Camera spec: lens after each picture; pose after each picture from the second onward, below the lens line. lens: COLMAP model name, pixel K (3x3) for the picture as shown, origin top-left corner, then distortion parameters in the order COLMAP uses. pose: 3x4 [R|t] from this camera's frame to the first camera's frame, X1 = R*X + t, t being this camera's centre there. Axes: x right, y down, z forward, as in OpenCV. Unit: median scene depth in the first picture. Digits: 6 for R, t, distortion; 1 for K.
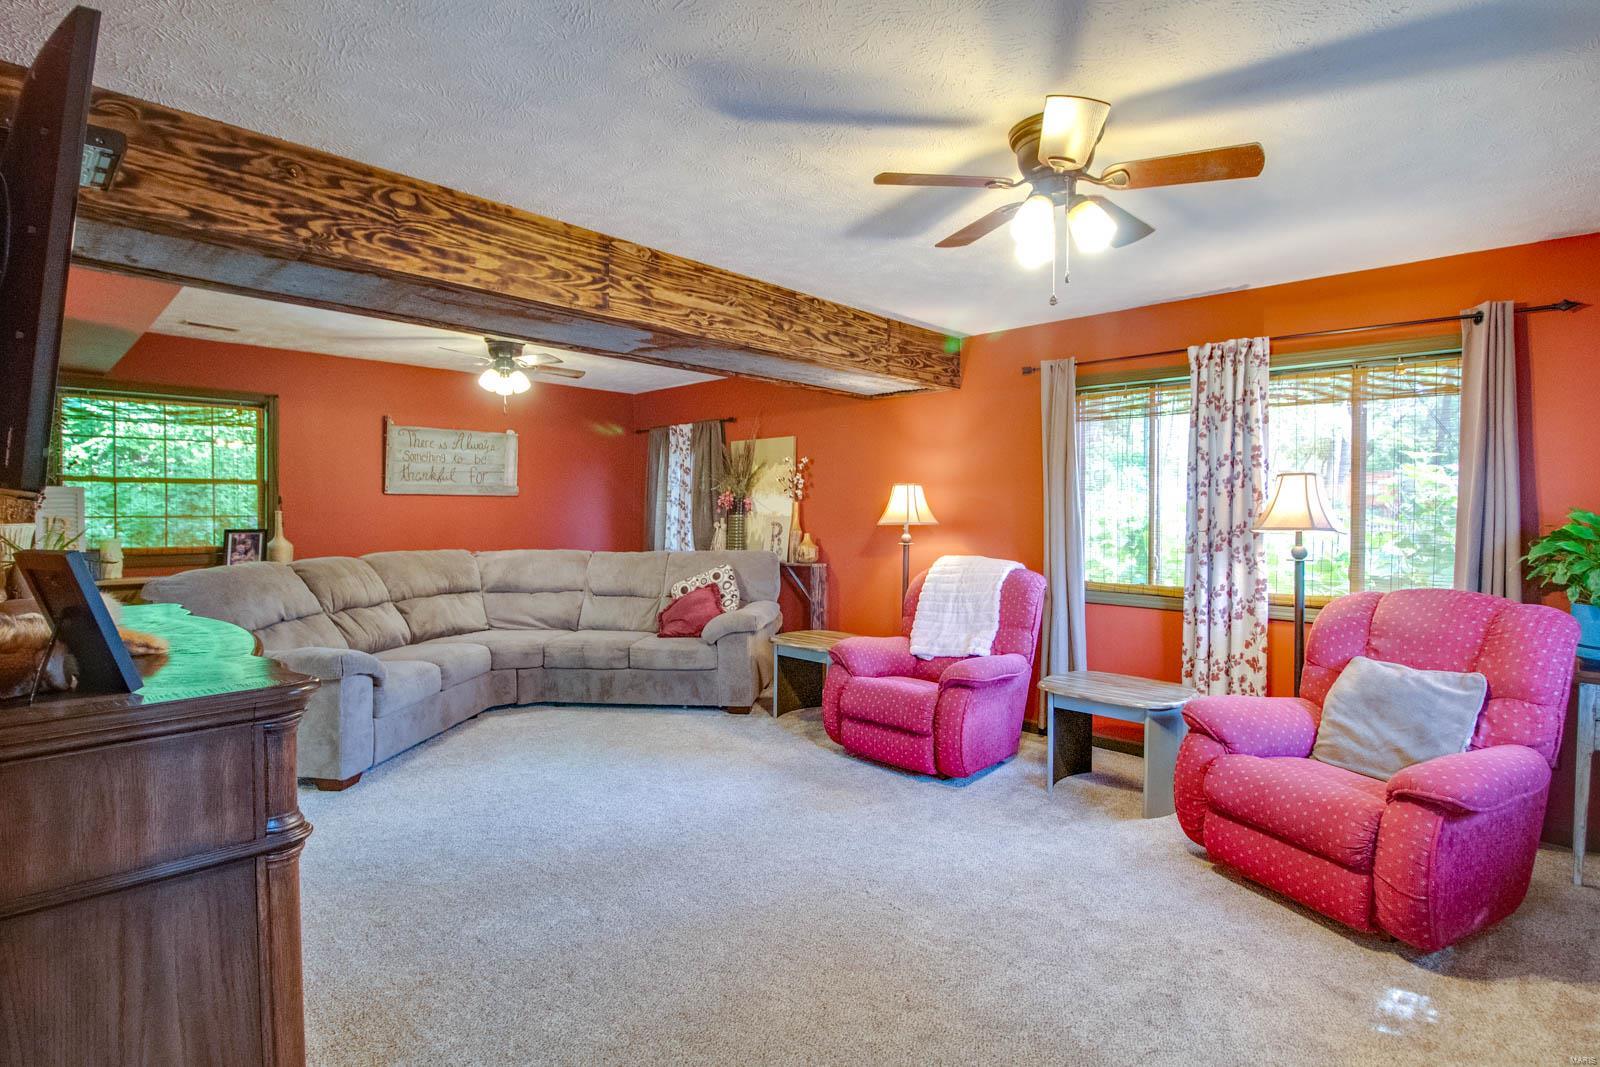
lens RADIAL K [[748.5, 0, 798.3], [0, 748.5, 525.2], [0, 0, 1]] dist [-0.022762, -0.003545]
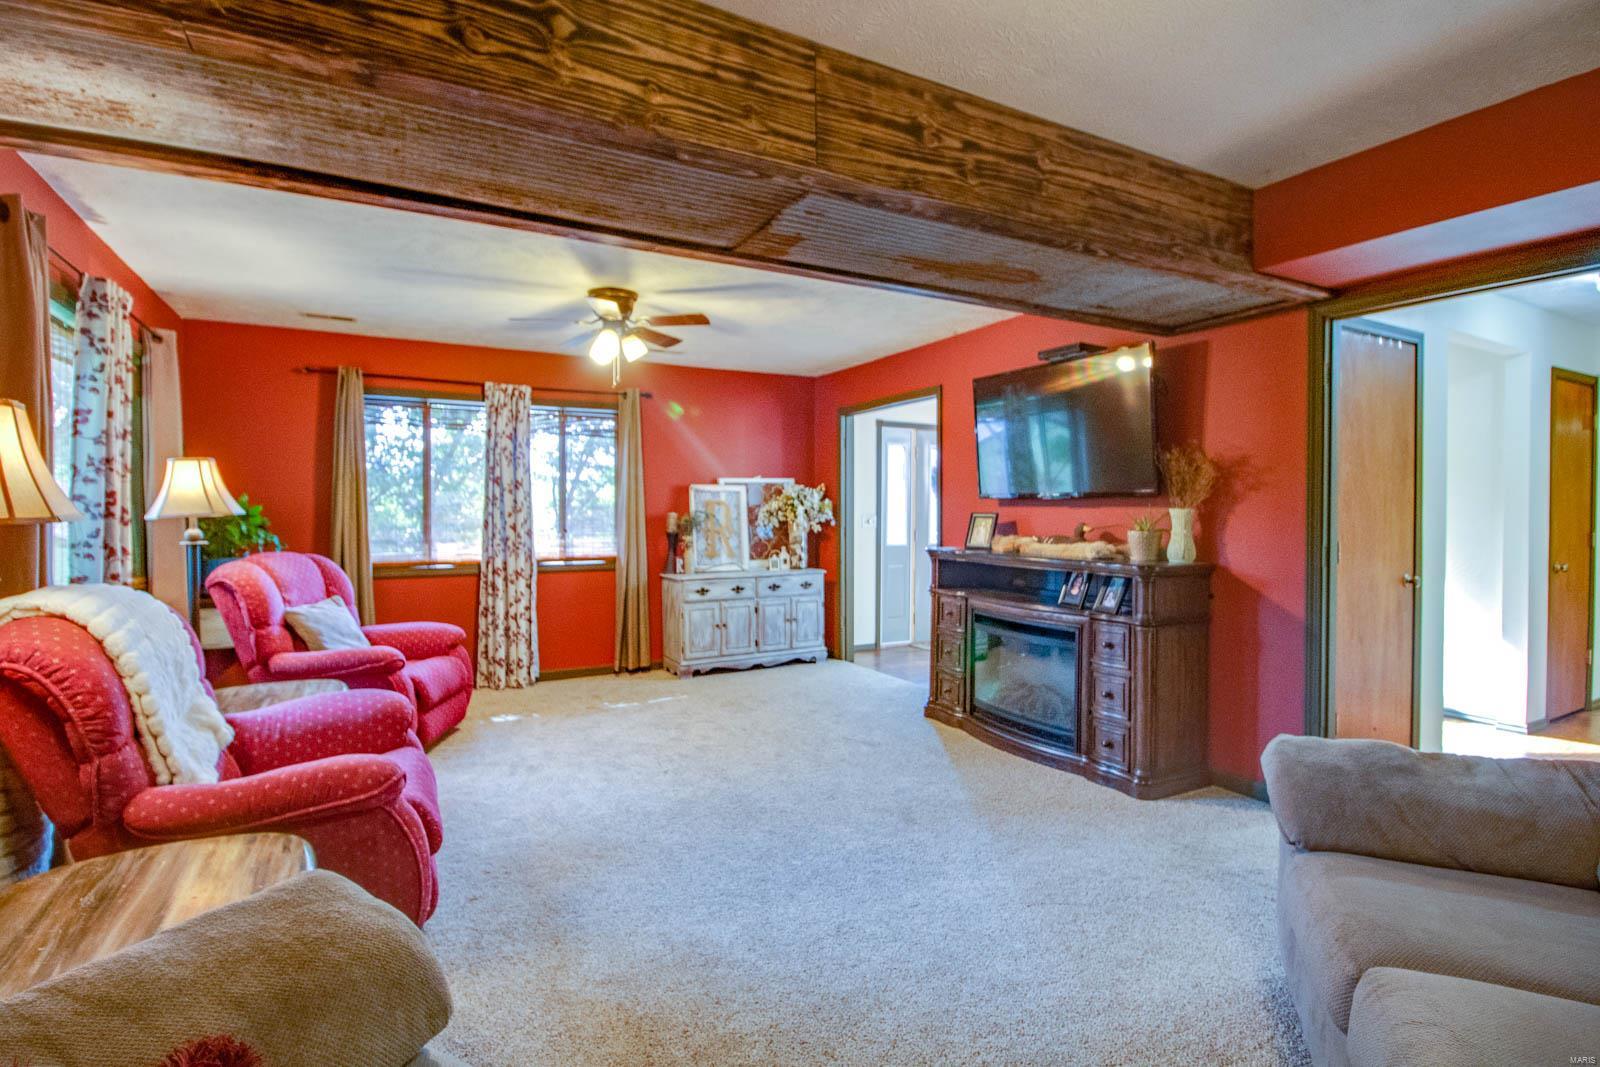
lens RADIAL K [[748.5, 0, 792.4], [0, 748.5, 525.3], [0, 0, 1]] dist [-0.022762, -0.003545]
pose [[0.316928, -0.019600, 0.948247, -0.621222], [0.025935, 0.999592, 0.011993, 0.024323], [-0.948095, 0.020792, 0.317307, 0.019522]]
